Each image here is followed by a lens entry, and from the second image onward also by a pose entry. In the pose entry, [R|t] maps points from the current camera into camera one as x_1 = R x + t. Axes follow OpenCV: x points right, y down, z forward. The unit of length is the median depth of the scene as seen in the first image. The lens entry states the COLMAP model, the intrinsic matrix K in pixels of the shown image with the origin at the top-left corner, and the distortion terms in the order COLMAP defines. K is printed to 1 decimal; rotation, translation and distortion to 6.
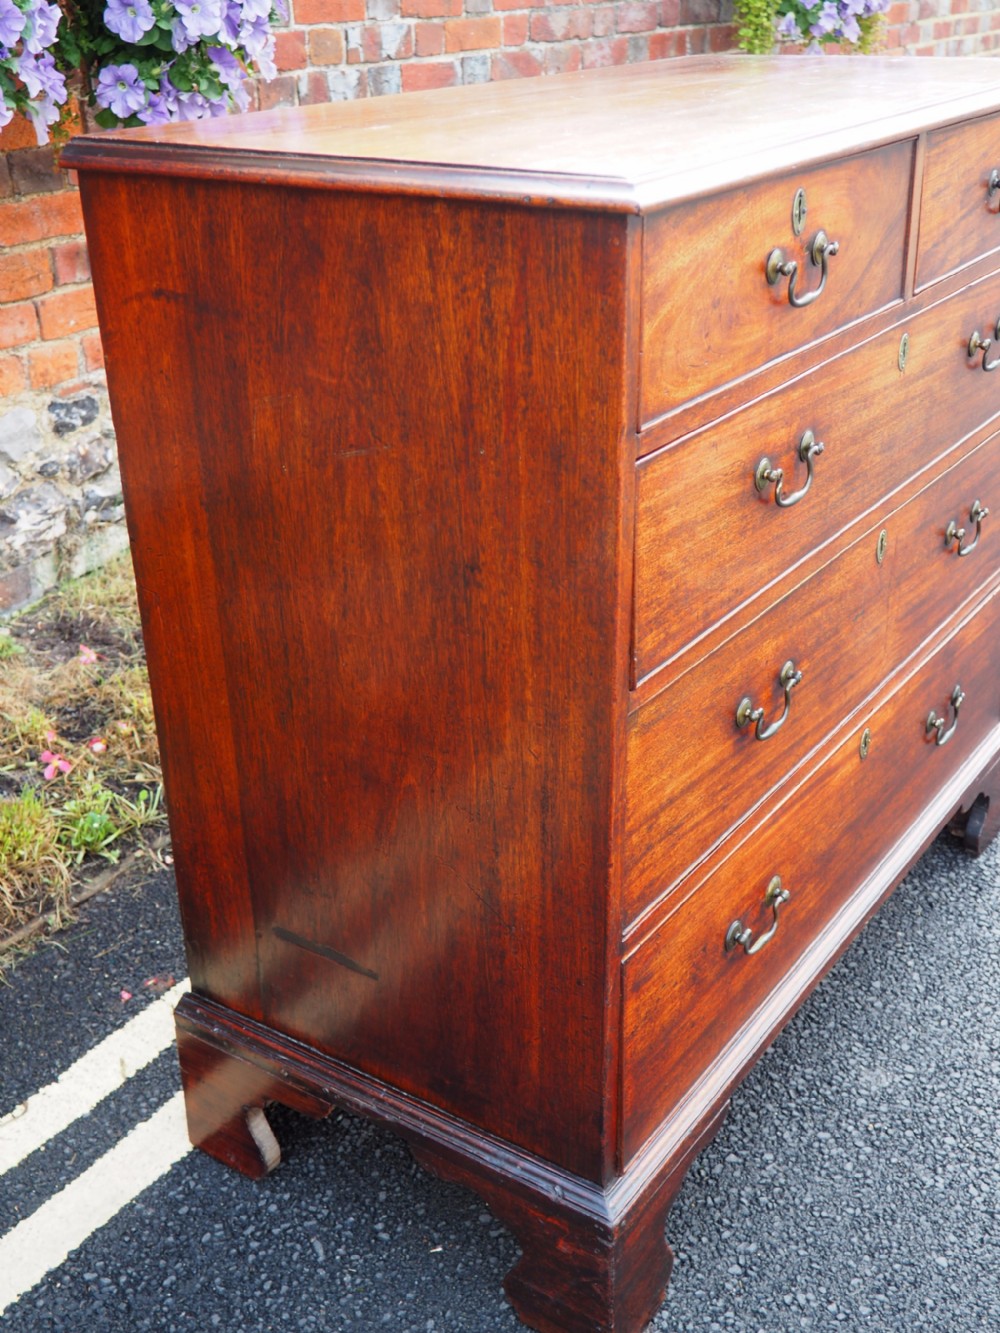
lens RADIAL K [[1440.2, 0, 496.0], [0, 1440.2, 674.3], [0, 0, 1]] dist [0.030402, -0.018450]
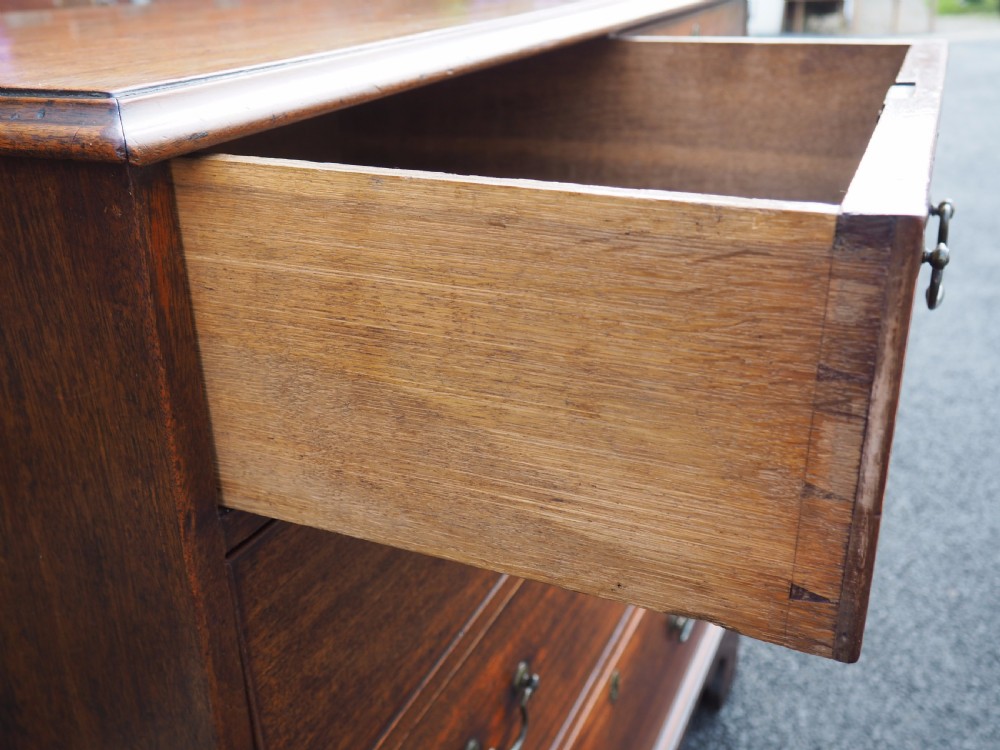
lens RADIAL K [[1007.7, 0, 500.0], [0, 1007.7, 375.0], [0, 0, 1]] dist [-0.048853, 0.005273]
pose [[0.983557, -0.076556, 0.163570, 0.102107], [0.086602, 0.994713, -0.055186, -0.133084], [-0.158481, 0.068444, 0.984987, 0.397533]]
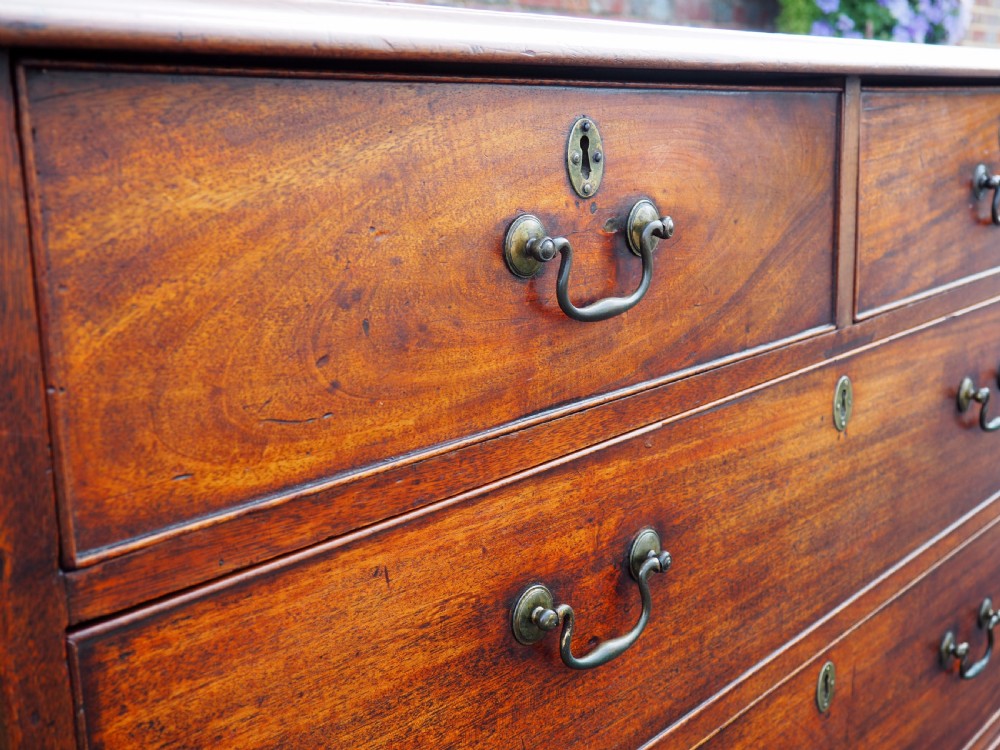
lens RADIAL K [[1102.7, 0, 500.0], [0, 1102.7, 375.0], [0, 0, 1]] dist [-0.000812, 0.009747]
pose [[0.990911, 0.031080, -0.130880, 0.186248], [-0.059830, 0.973240, -0.221866, -0.110206], [0.120482, 0.227680, 0.966254, 0.472923]]
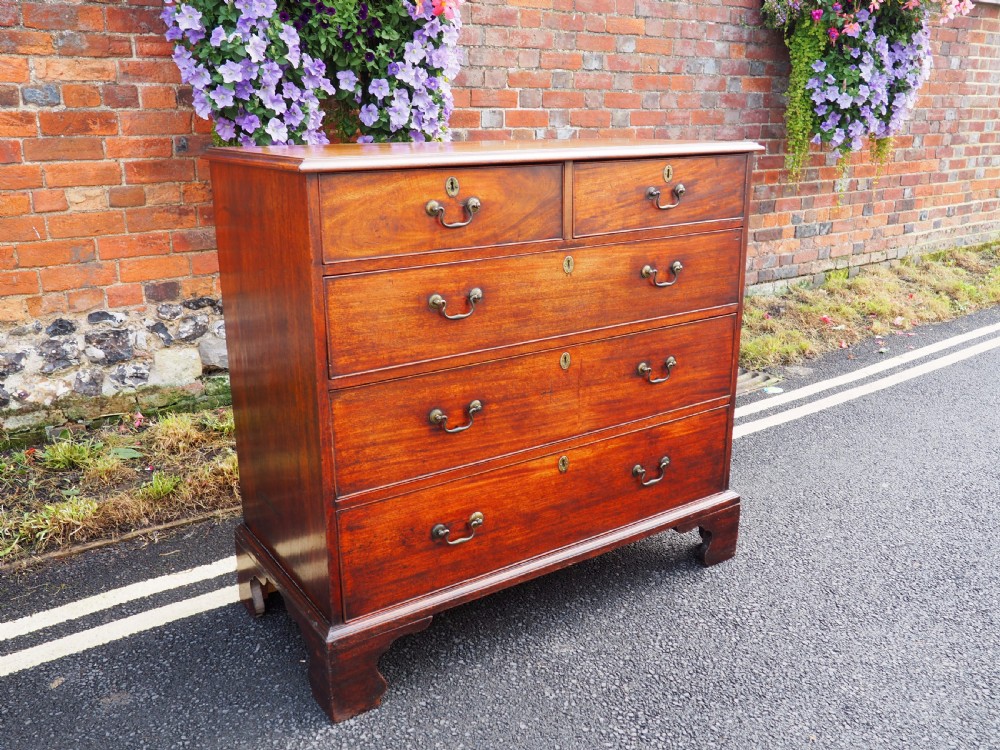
lens RADIAL K [[828.4, 0, 500.0], [0, 828.4, 375.0], [0, 0, 1]] dist [-0.047155, 0.016674]
pose [[0.934403, 0.121414, -0.334888, 0.587678], [-0.169561, 0.978382, -0.118396, 0.084247], [0.313274, 0.167413, 0.934790, -0.103264]]
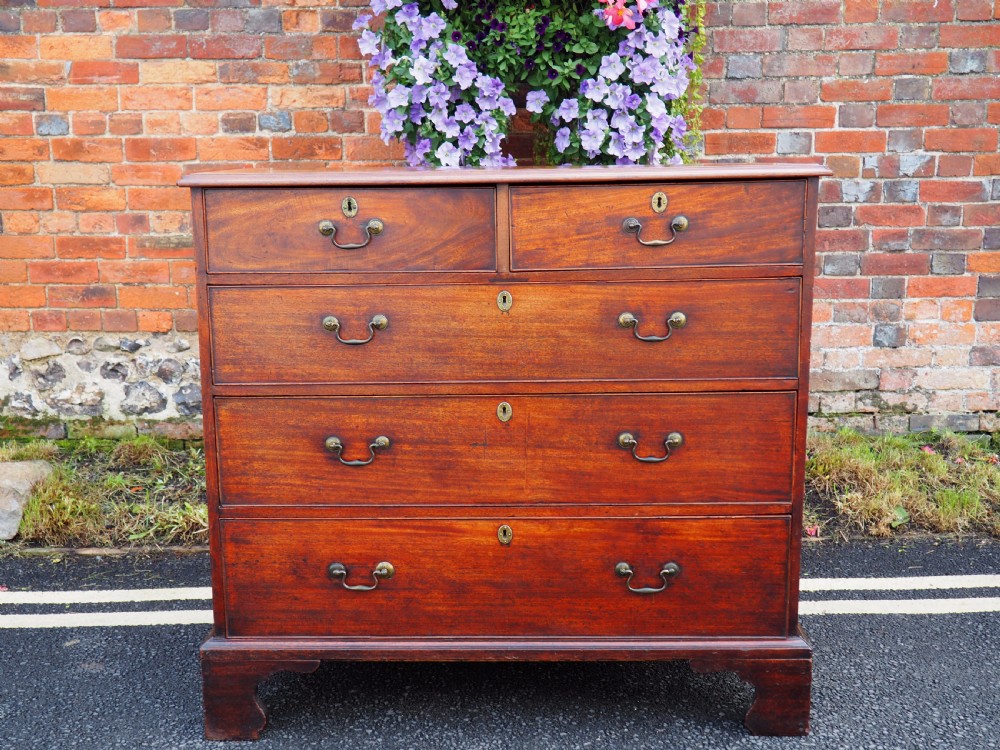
lens RADIAL K [[1080.4, 0, 500.0], [0, 1080.4, 375.0], [0, 0, 1]] dist [0.030402, -0.018450]
pose [[0.567676, 0.176816, -0.804040, 1.342381], [-0.361887, 0.930837, -0.050803, -0.064225], [0.739447, 0.319811, 0.592401, 0.218179]]
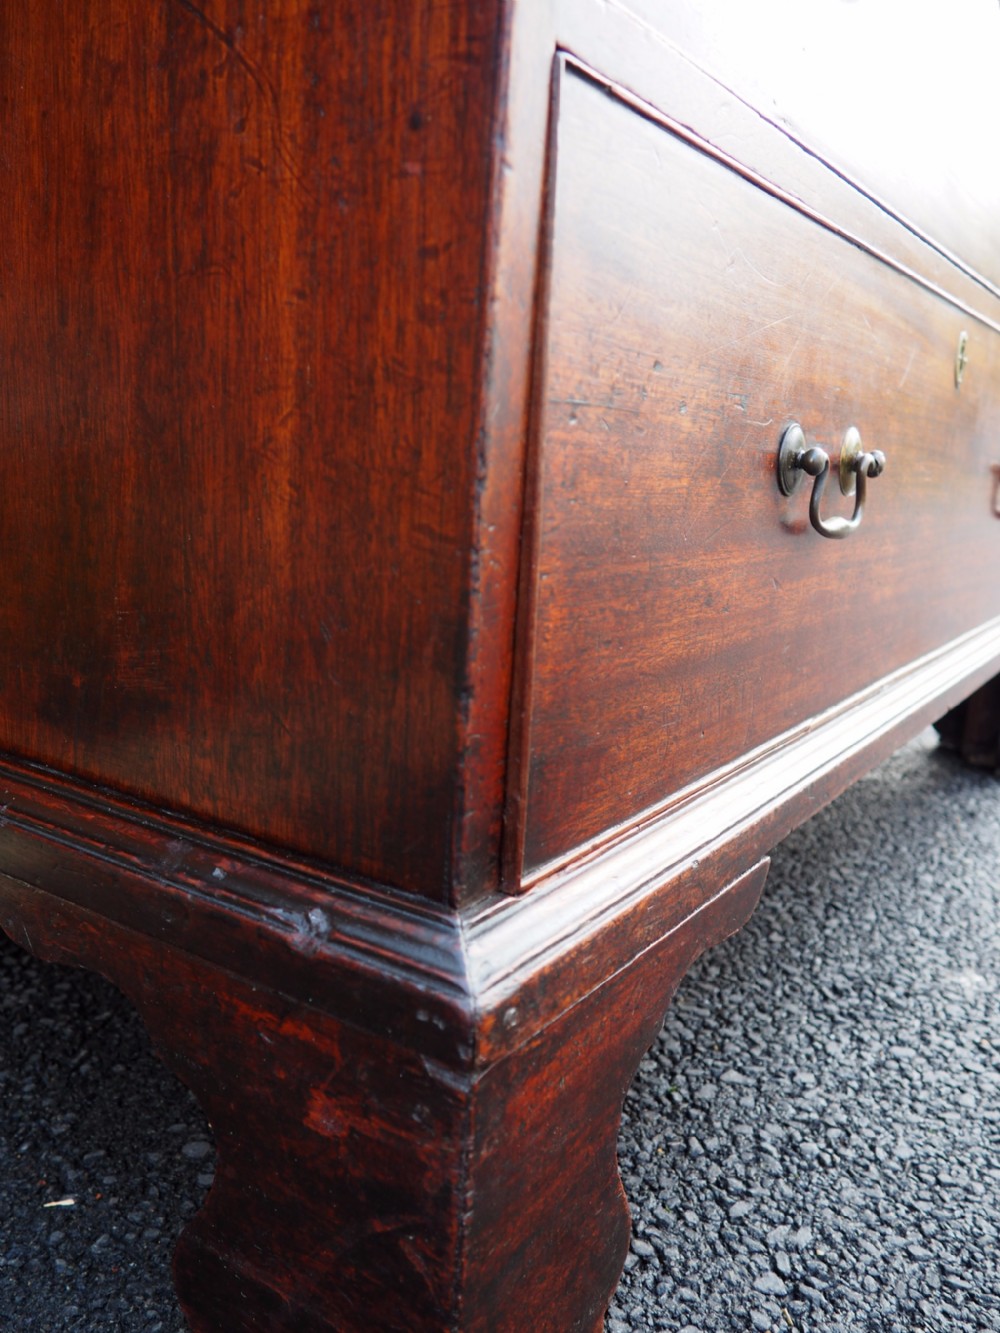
lens RADIAL K [[1104.3, 0, 489.2], [0, 1104.3, 669.0], [0, 0, 1]] dist [-0.047155, 0.016674]
pose [[0.996578, 0.074842, 0.035097, 0.061166], [-0.064340, 0.968858, -0.239111, 0.318863], [-0.051900, 0.236035, 0.970358, 0.658367]]
